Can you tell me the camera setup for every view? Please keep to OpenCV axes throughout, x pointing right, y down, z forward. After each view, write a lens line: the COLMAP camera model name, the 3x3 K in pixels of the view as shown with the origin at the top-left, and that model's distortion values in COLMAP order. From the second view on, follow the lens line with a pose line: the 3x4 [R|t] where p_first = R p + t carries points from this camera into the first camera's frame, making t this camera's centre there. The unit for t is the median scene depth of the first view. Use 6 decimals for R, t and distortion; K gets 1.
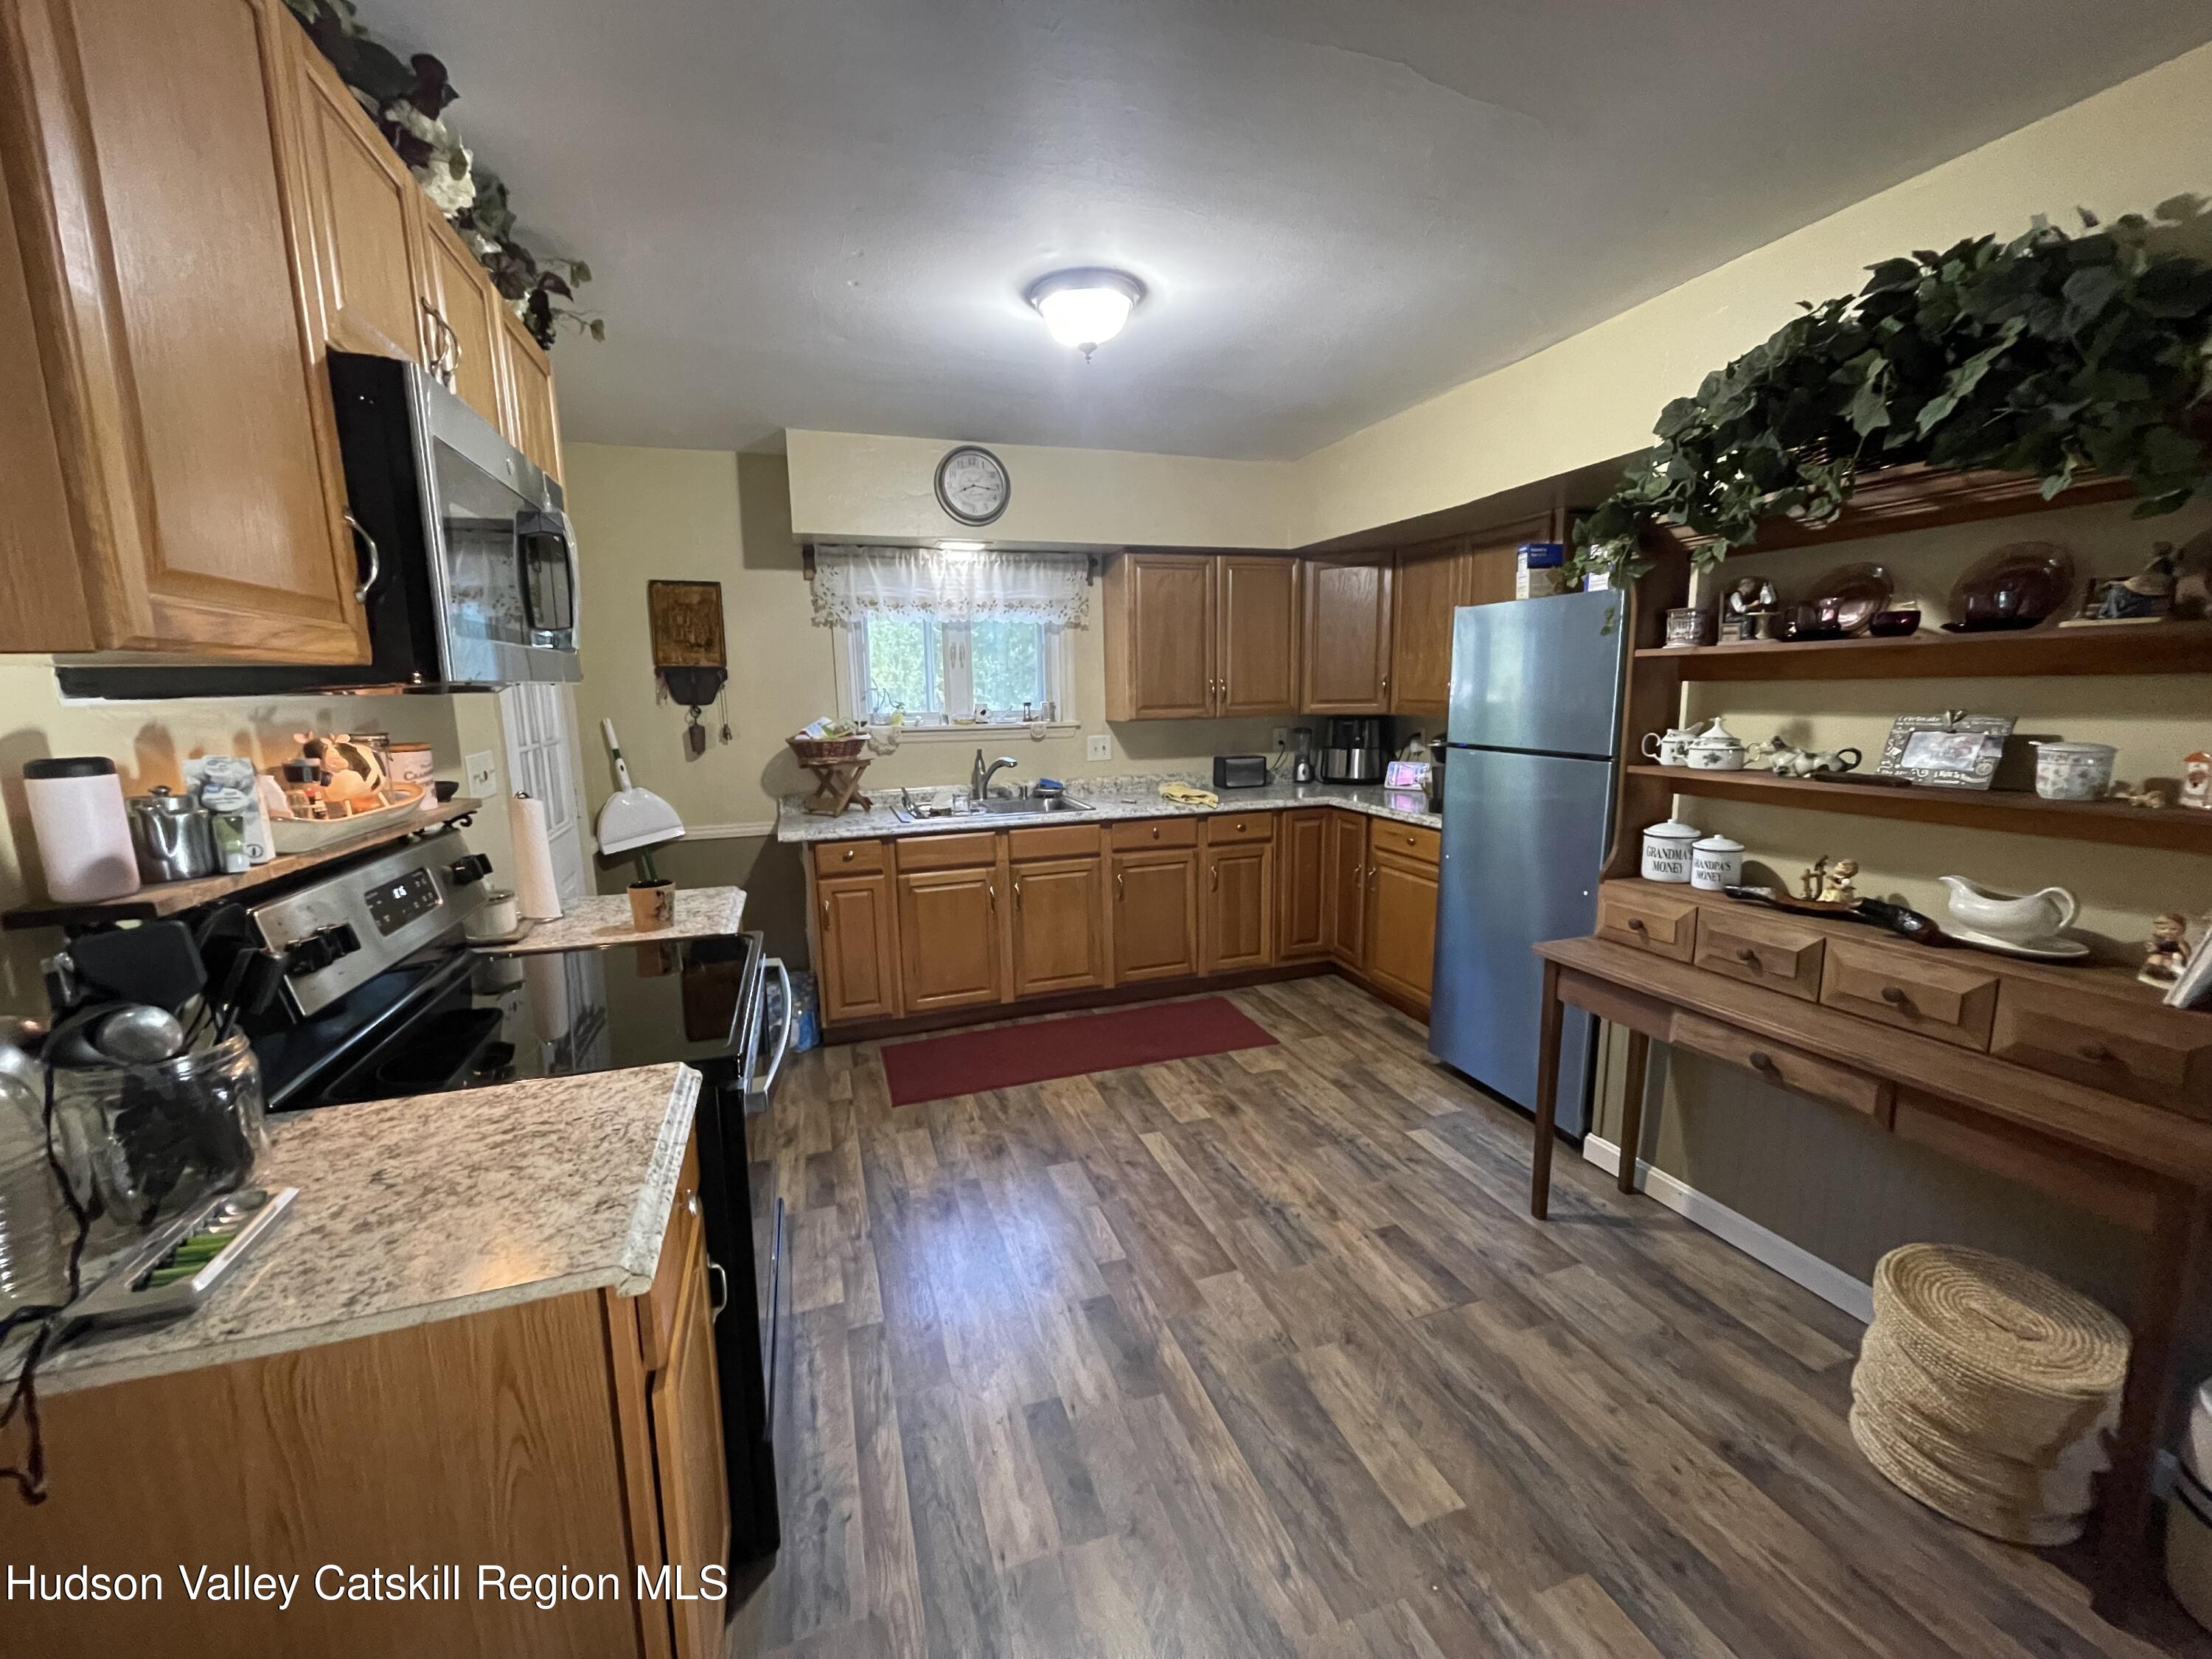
lens RADIAL K [[891.7, 0, 1108.1], [0, 891.7, 829.5], [0, 0, 1]] dist [-0.006242, 0.000883]
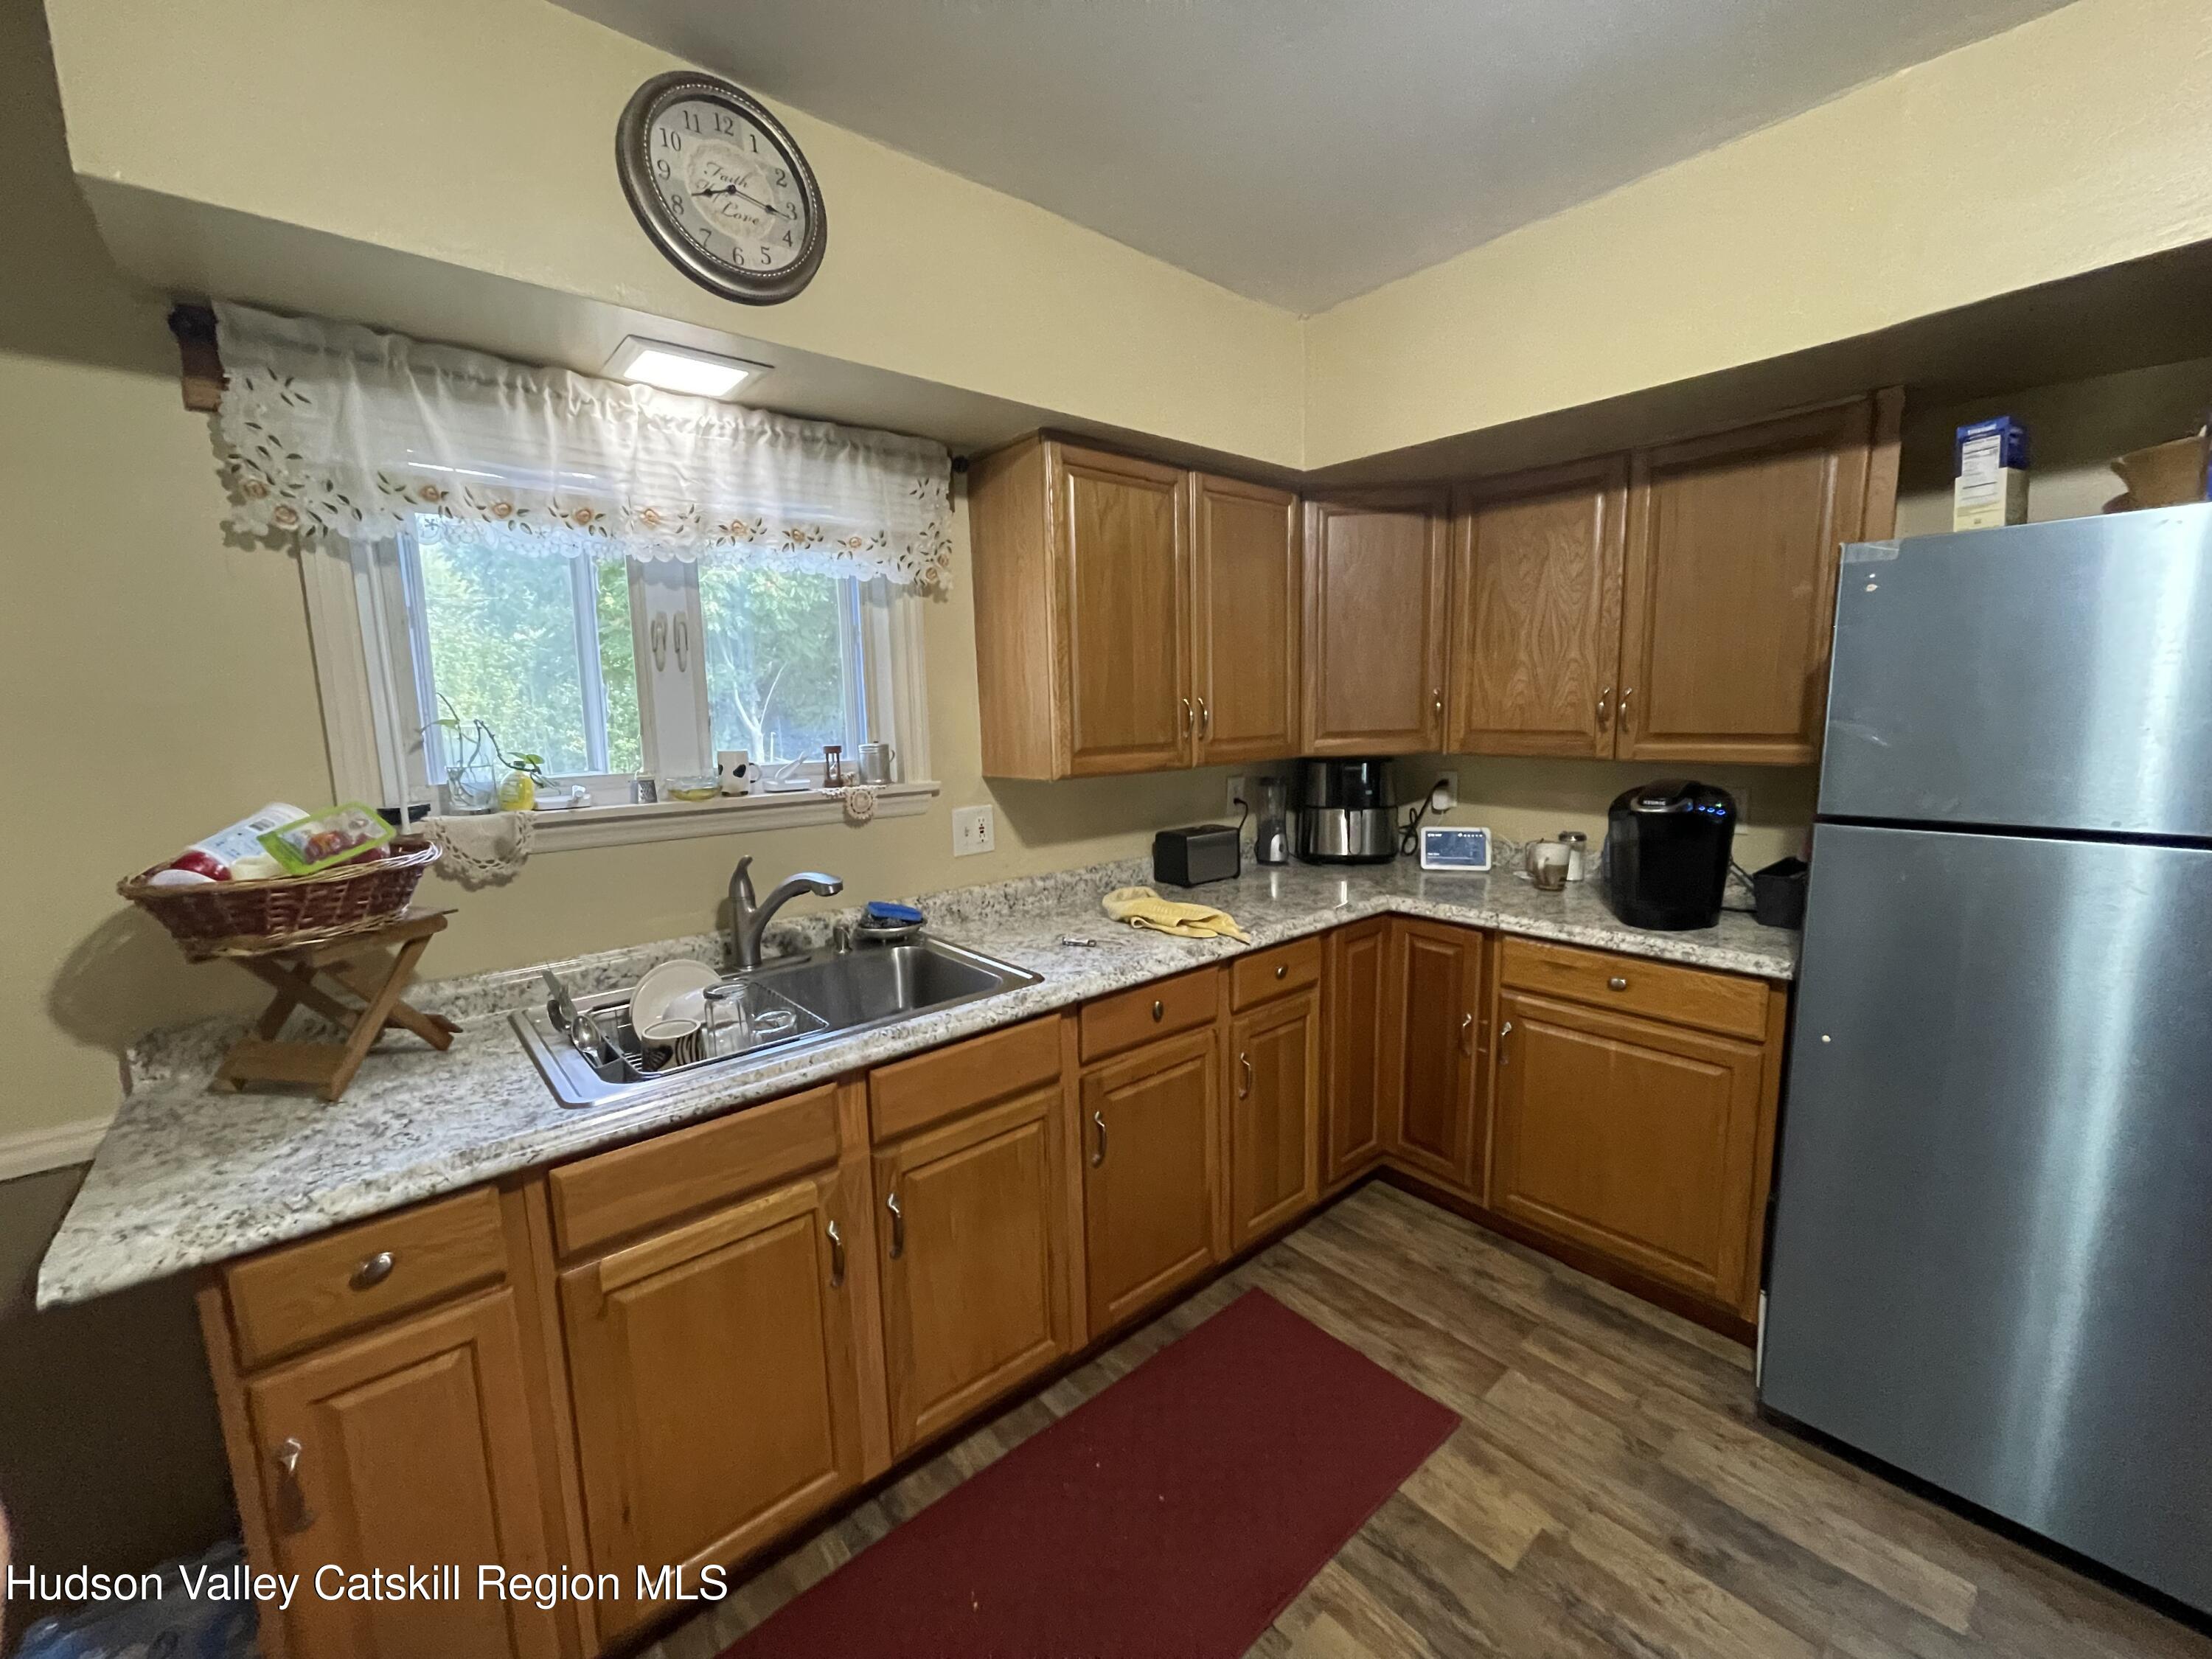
lens RADIAL K [[891.7, 0, 1106.3], [0, 891.7, 829.2], [0, 0, 1]] dist [-0.006242, 0.000883]
pose [[0.928456, -0.054660, 0.367398, -0.141140], [0.067085, 0.997524, -0.021123, -0.083836], [-0.365333, 0.044259, 0.929824, 0.539232]]
